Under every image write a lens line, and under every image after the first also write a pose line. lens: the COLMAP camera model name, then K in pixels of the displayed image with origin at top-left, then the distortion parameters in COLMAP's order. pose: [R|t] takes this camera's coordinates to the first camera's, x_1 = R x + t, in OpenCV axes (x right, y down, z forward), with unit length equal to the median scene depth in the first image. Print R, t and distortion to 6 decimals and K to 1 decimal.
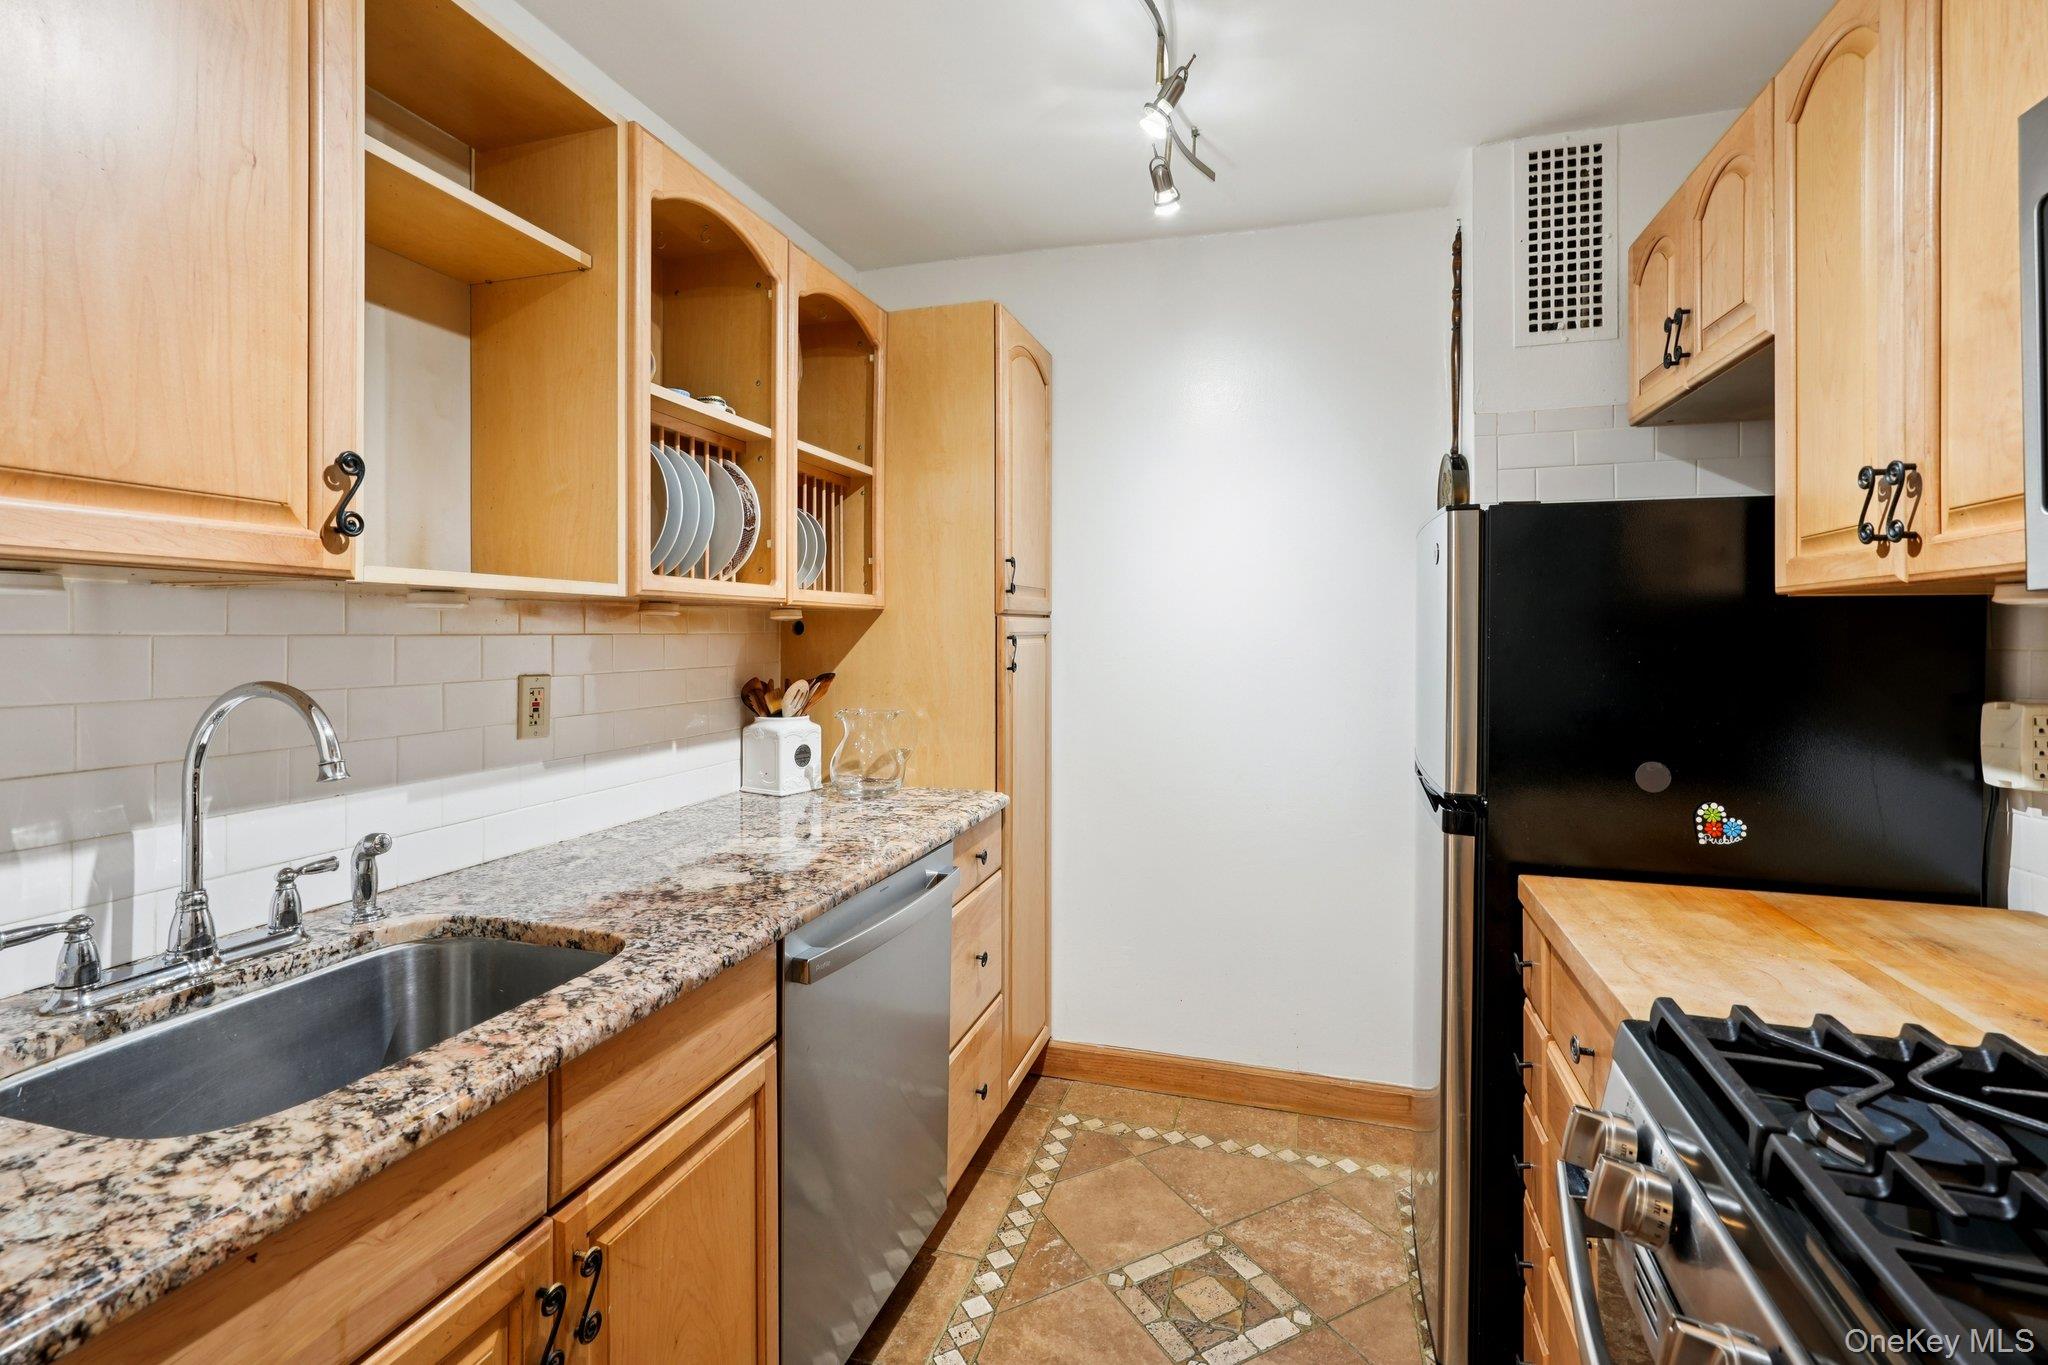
lens RADIAL K [[914.2, 0, 1027.8], [0, 914.2, 633.2], [0, 0, 1]] dist [-0.014237, 0.010666]
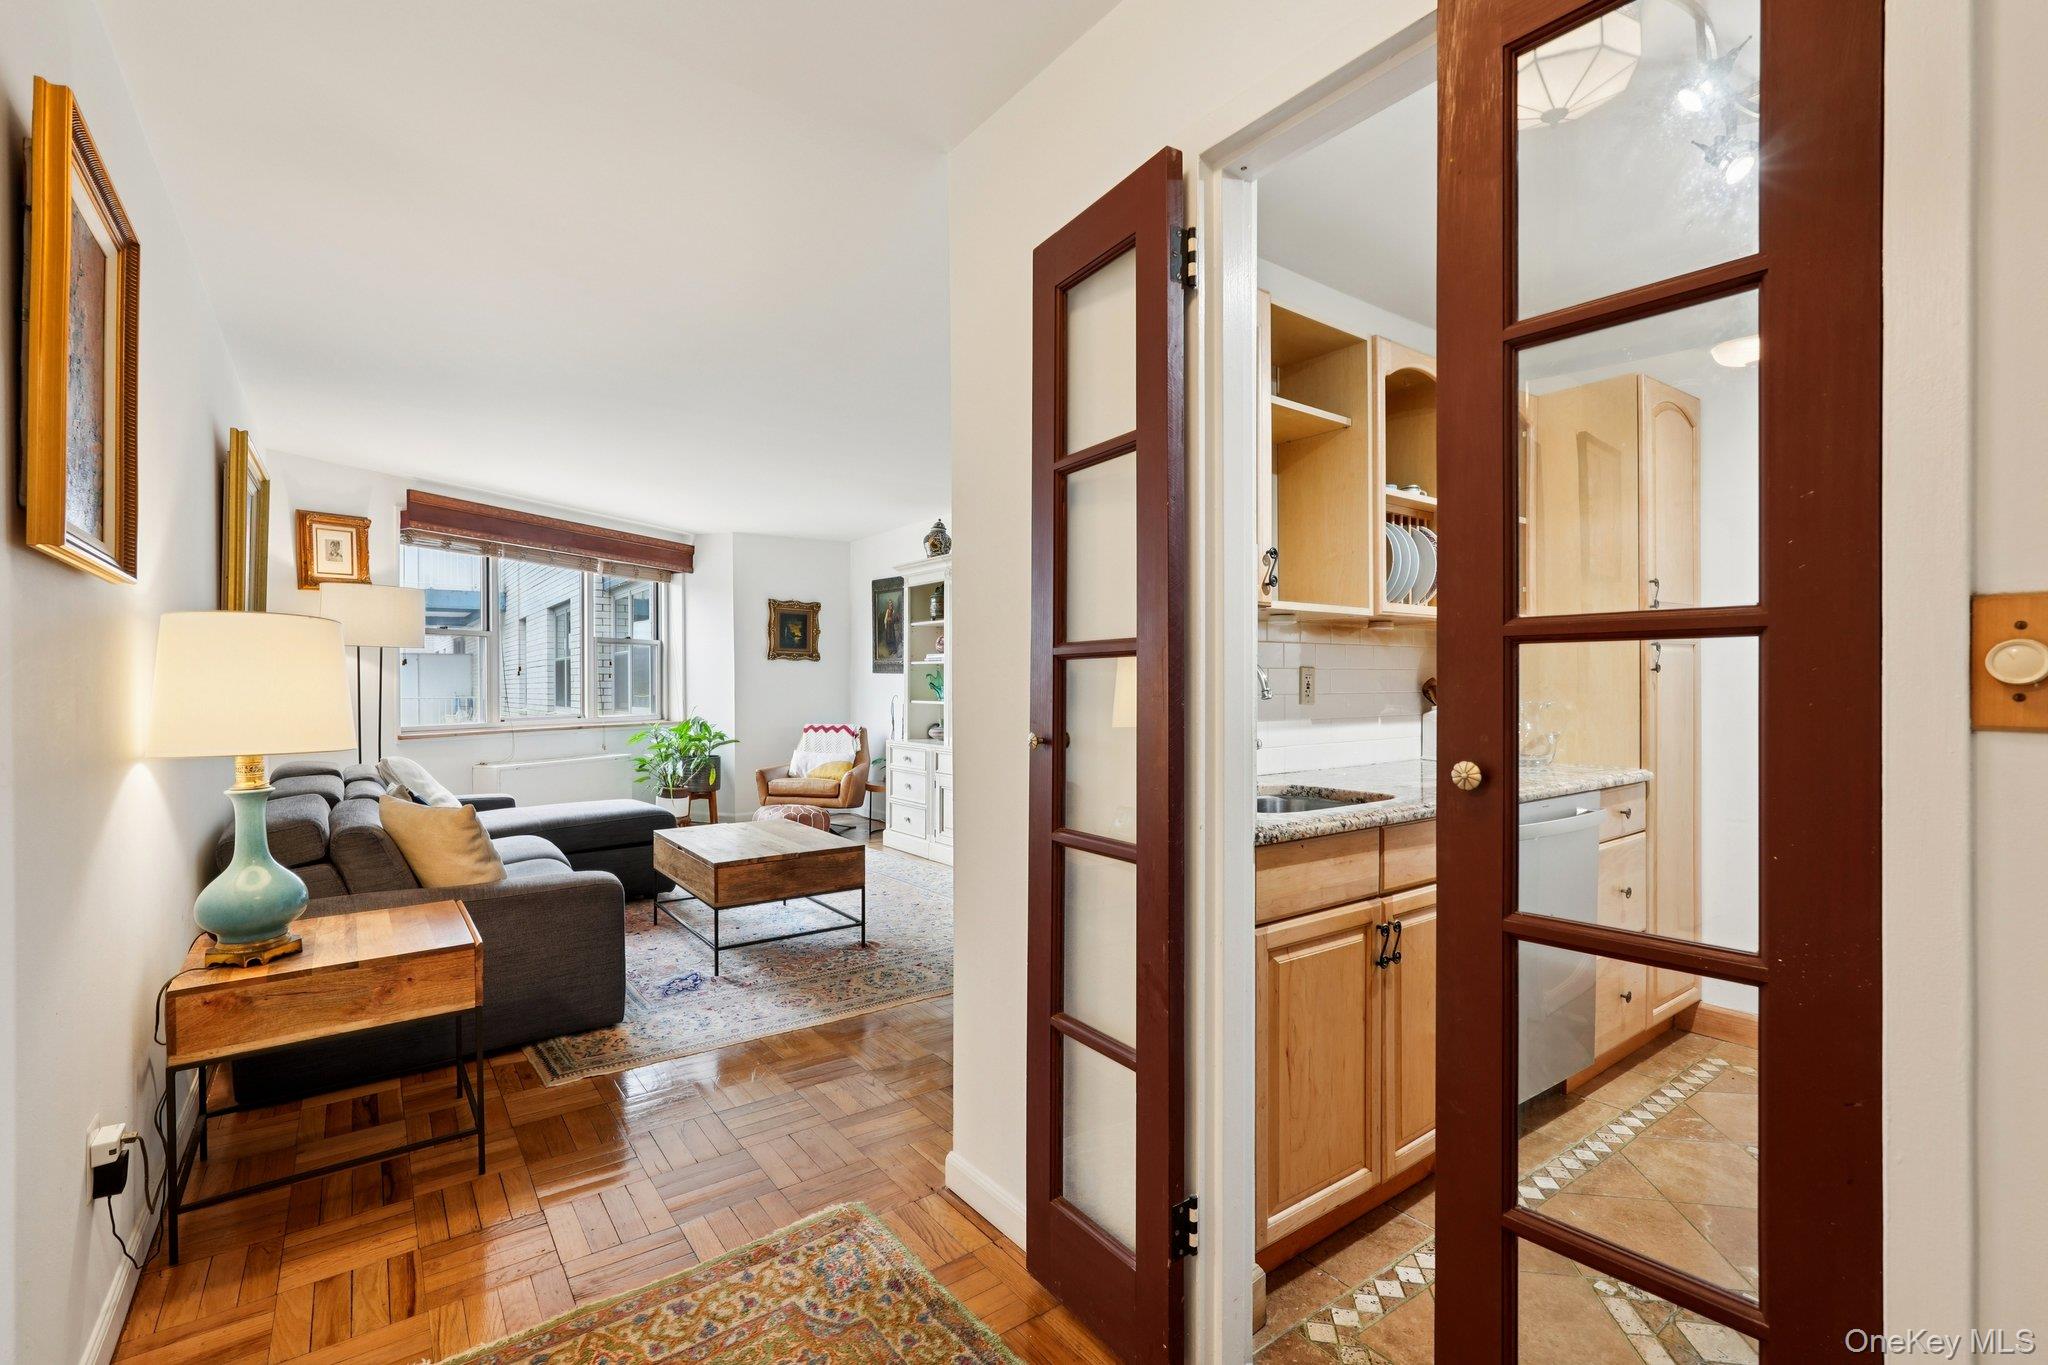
lens RADIAL K [[909.7, 0, 1025.6], [0, 909.7, 686.2], [0, 0, 1]] dist [-0.003949, 0.005857]
pose [[0.801131, -0.001568, -0.598487, 0.043242], [0.004225, 0.999986, 0.003036, 0.065940], [0.598474, -0.004961, 0.801127, -0.589652]]
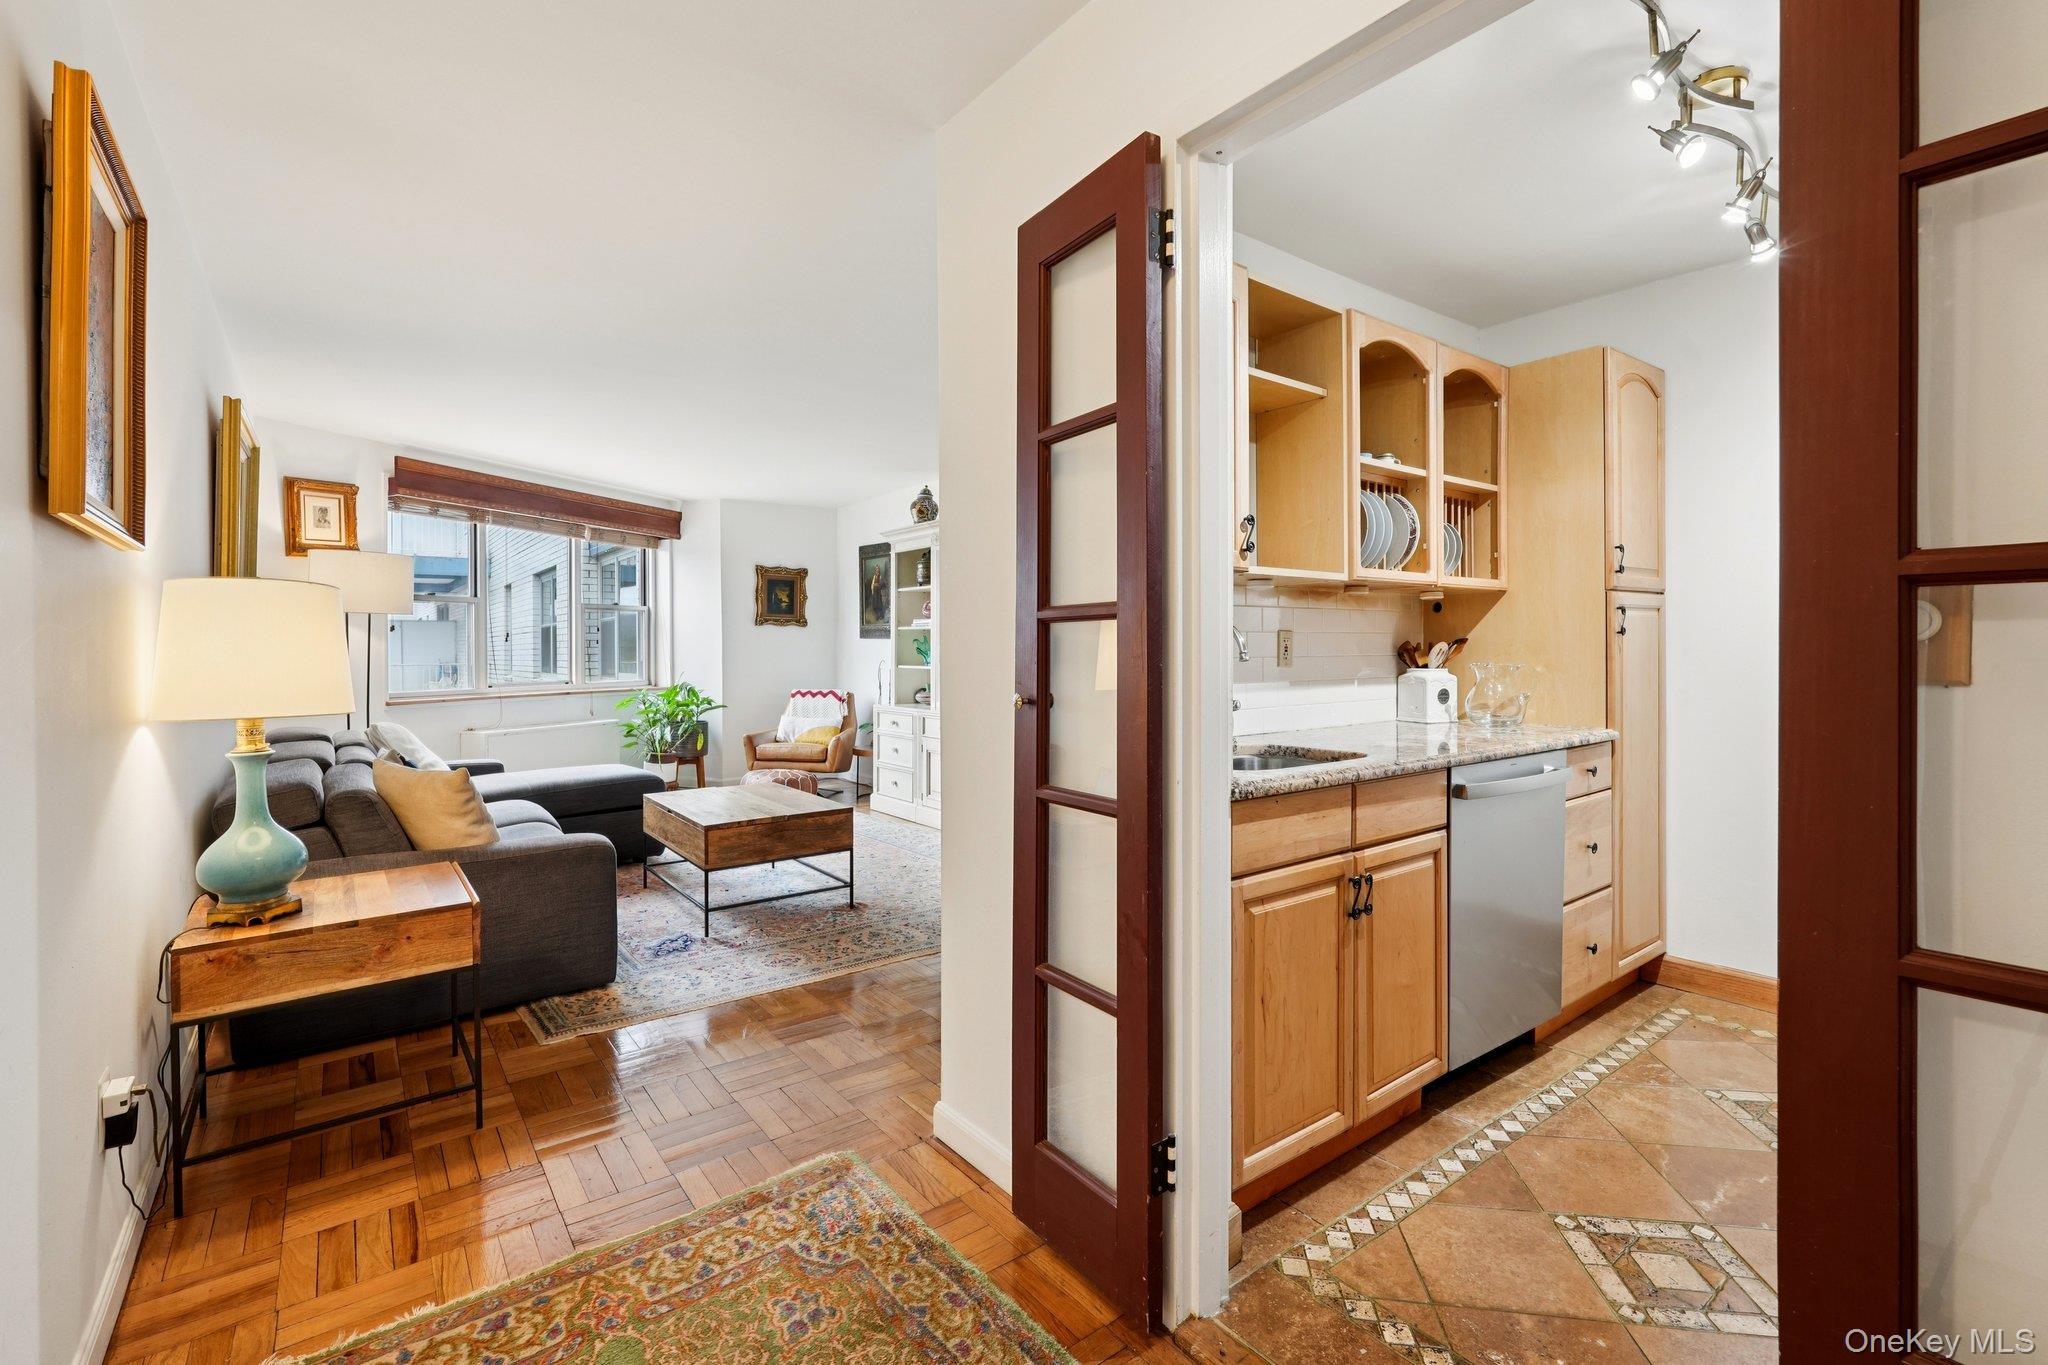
lens RADIAL K [[908.2, 0, 1016.9], [0, 908.2, 651.4], [0, 0, 1]] dist [-0.014168, 0.009451]
pose [[0.804392, -0.002679, -0.594092, 0.065031], [0.005259, 0.999983, 0.002611, 0.069861], [0.594075, -0.005225, 0.804393, -0.616742]]
